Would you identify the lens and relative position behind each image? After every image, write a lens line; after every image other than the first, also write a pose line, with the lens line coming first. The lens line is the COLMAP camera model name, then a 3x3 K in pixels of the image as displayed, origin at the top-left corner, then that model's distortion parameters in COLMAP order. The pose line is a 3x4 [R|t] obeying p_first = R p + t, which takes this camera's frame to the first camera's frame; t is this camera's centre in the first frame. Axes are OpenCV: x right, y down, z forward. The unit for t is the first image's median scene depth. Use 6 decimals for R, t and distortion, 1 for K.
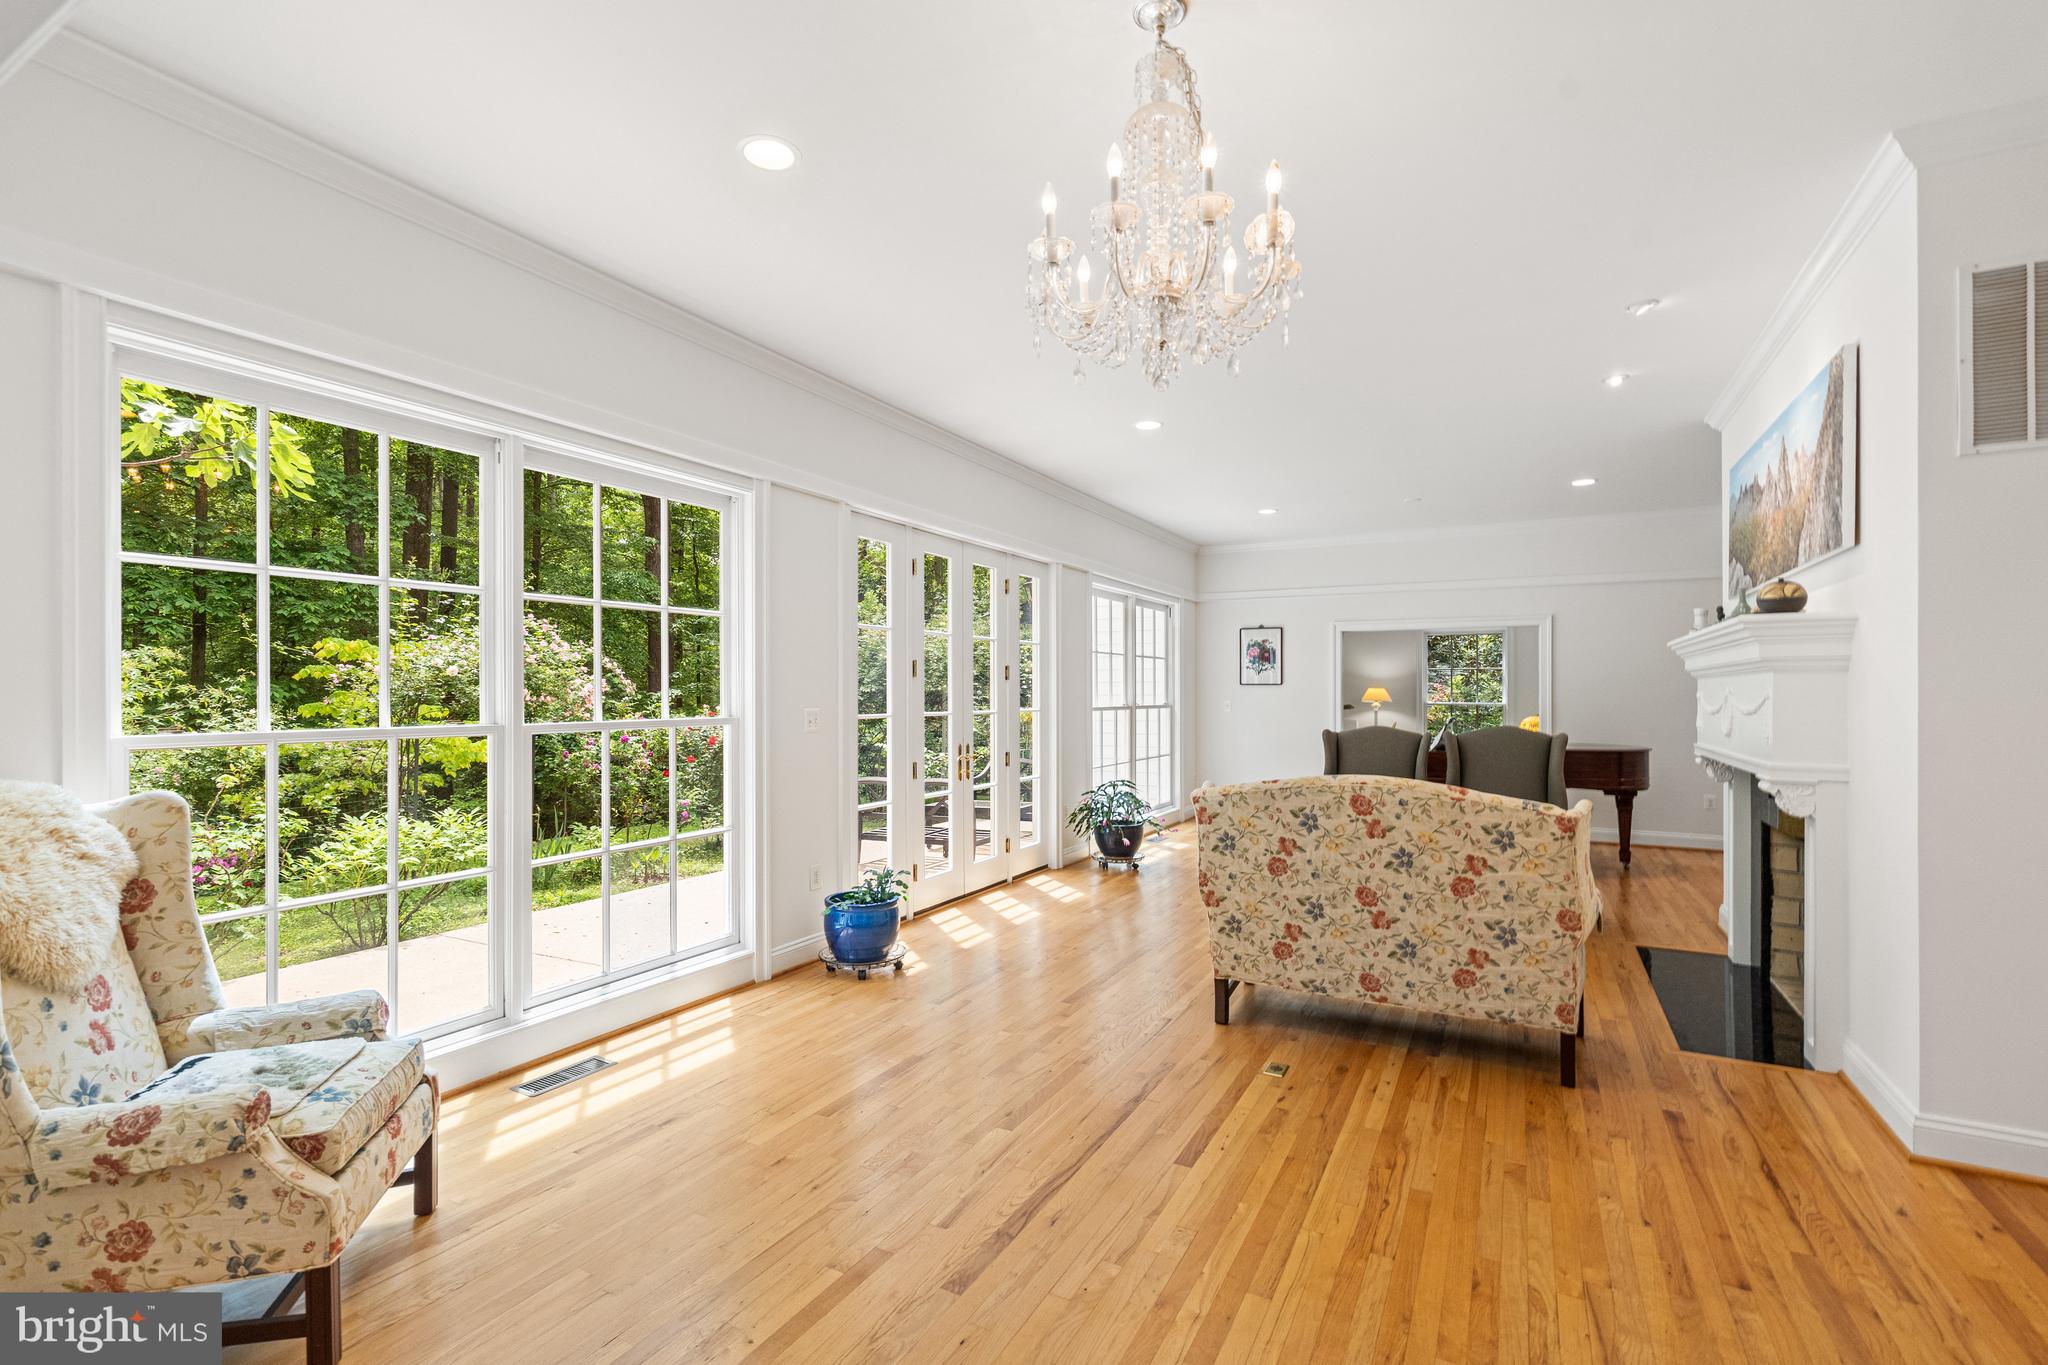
lens RADIAL K [[900.8, 0, 1026.5], [0, 900.8, 689.4], [0, 0, 1]] dist [-0.000150, -0.000341]
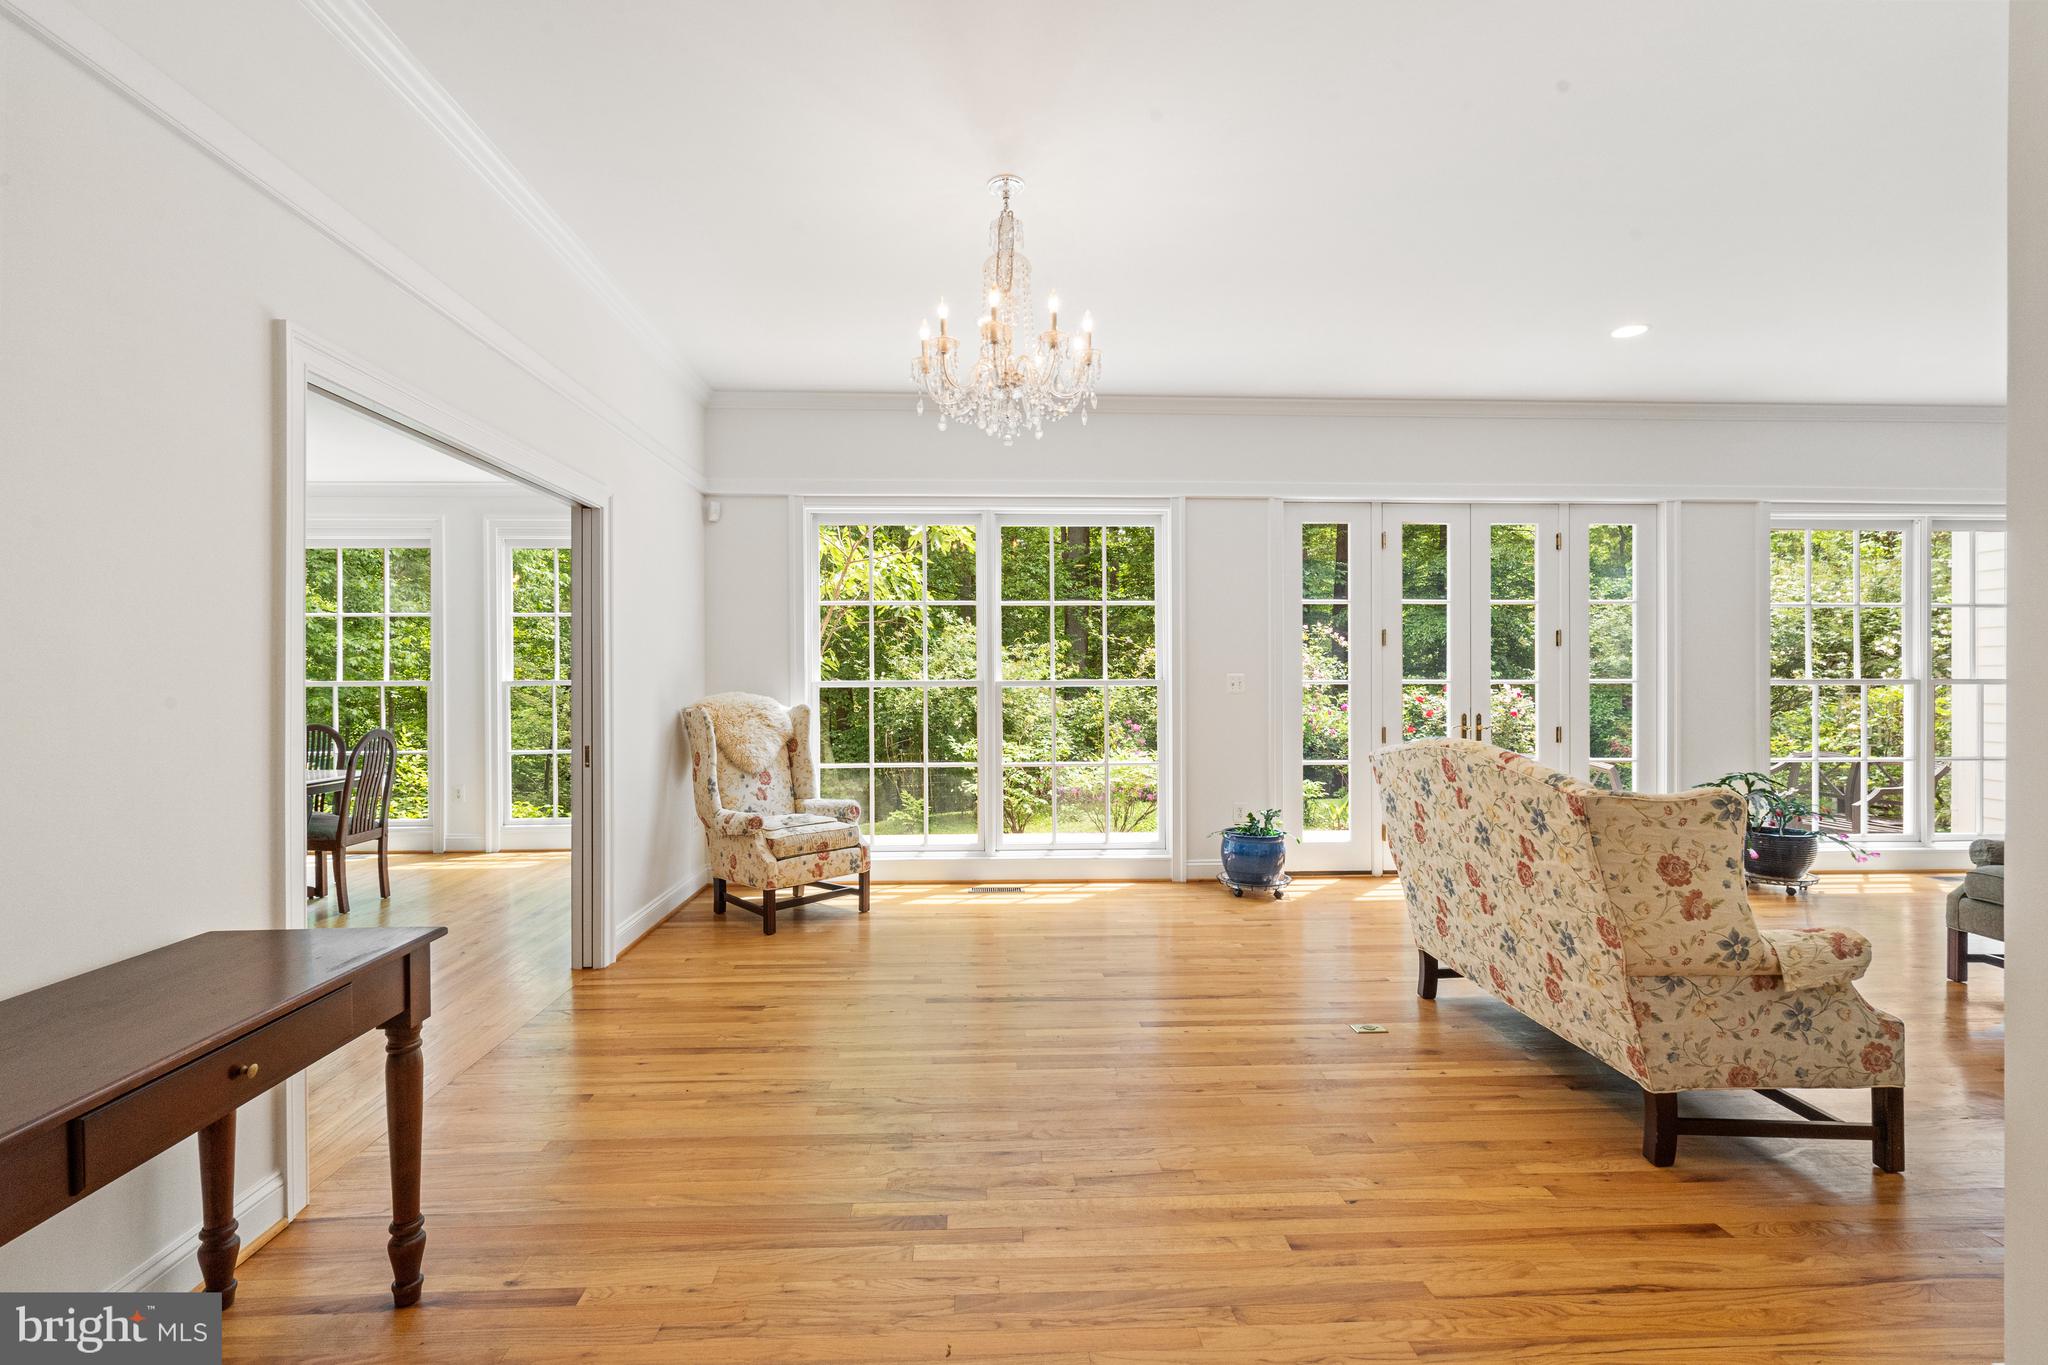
lens RADIAL K [[900.8, 0, 1024.0], [0, 900.8, 681.4], [0, 0, 1]] dist [-0.000150, -0.000341]
pose [[0.535408, 0.003111, -0.844588, 1.110217], [0.007938, 0.999931, 0.008716, 0.032732], [0.844556, -0.011371, 0.535346, 0.181748]]
